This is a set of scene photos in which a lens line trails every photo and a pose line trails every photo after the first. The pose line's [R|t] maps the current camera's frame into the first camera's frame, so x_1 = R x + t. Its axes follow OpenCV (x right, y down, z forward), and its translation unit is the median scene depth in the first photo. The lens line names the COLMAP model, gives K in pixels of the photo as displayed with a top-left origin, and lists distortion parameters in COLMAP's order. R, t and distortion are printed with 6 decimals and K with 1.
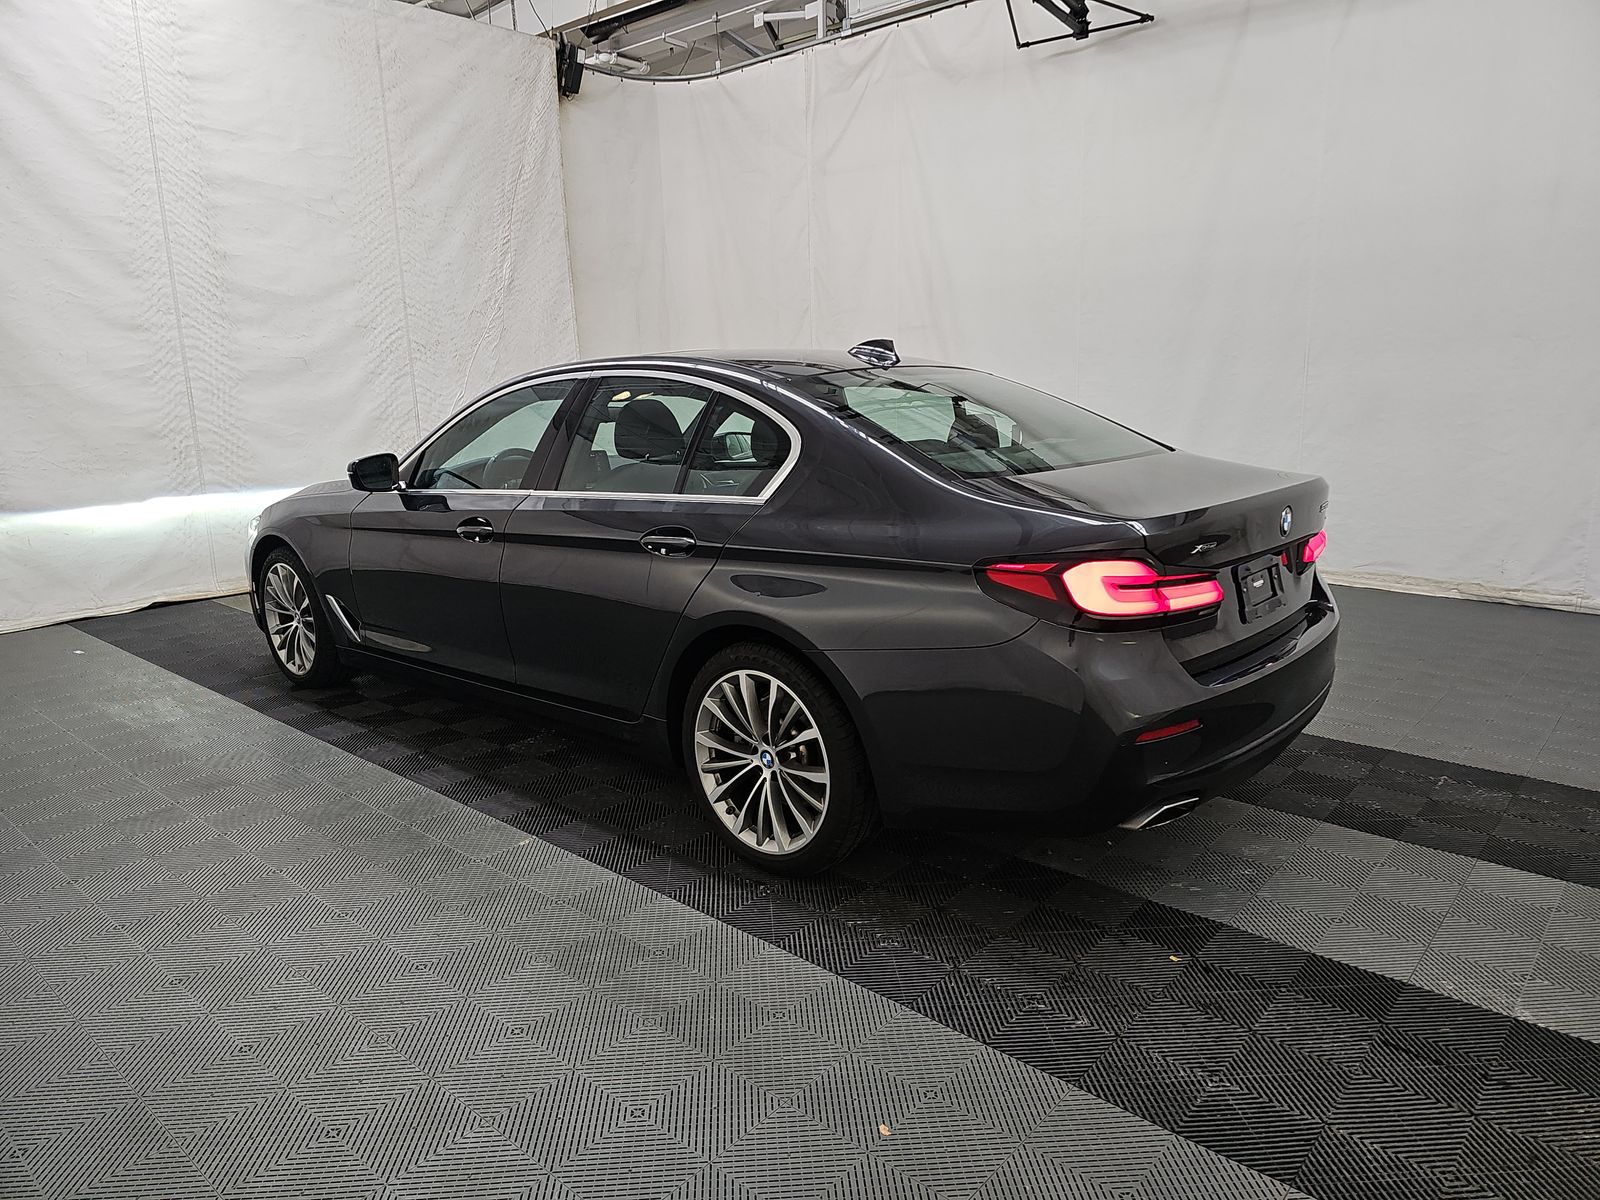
lens RADIAL K [[1068.3, 0, 797.0], [0, 1068.3, 595.4], [0, 0, 1]] dist [0.002469, -0.004433]
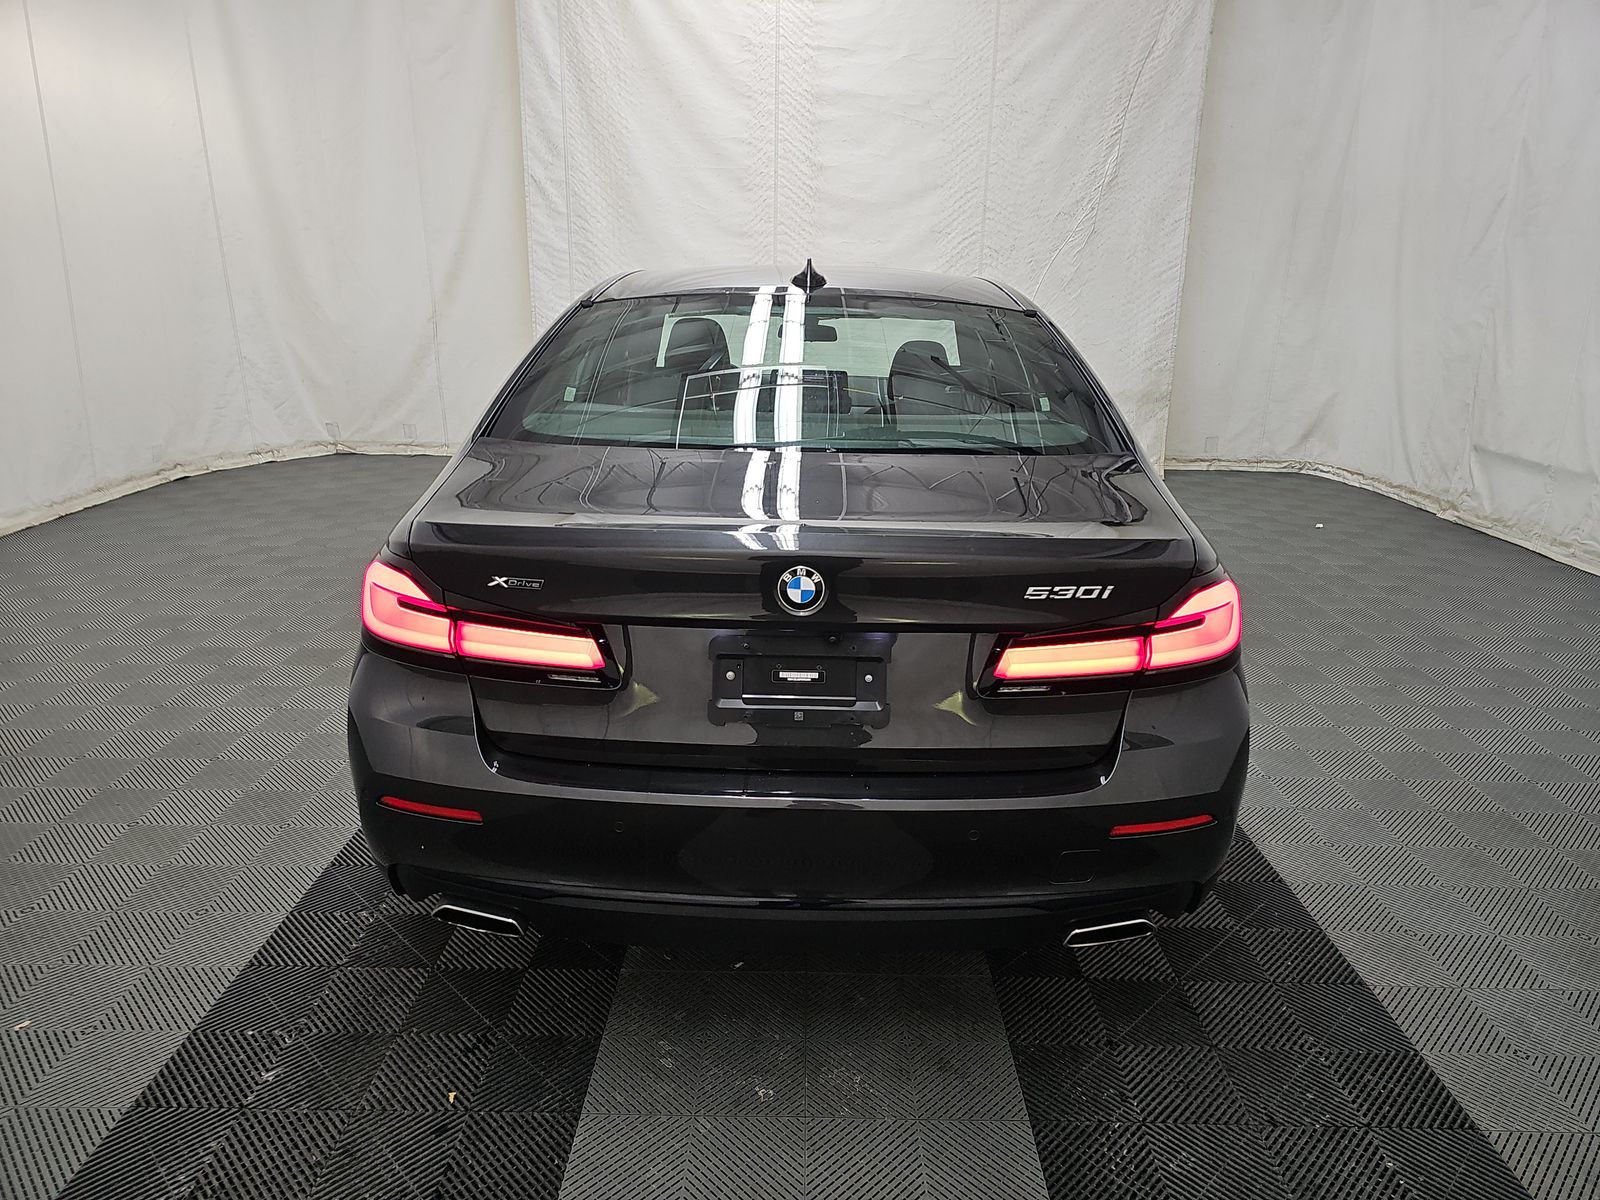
lens RADIAL K [[1068.3, 0, 801.2], [0, 1068.3, 603.4], [0, 0, 1]] dist [0.002469, -0.004433]
pose [[0.669260, 0.237901, -0.703914, 0.338887], [-0.169602, 0.971259, 0.167004, -0.060672], [0.723413, 0.007616, 0.690373, 0.225263]]
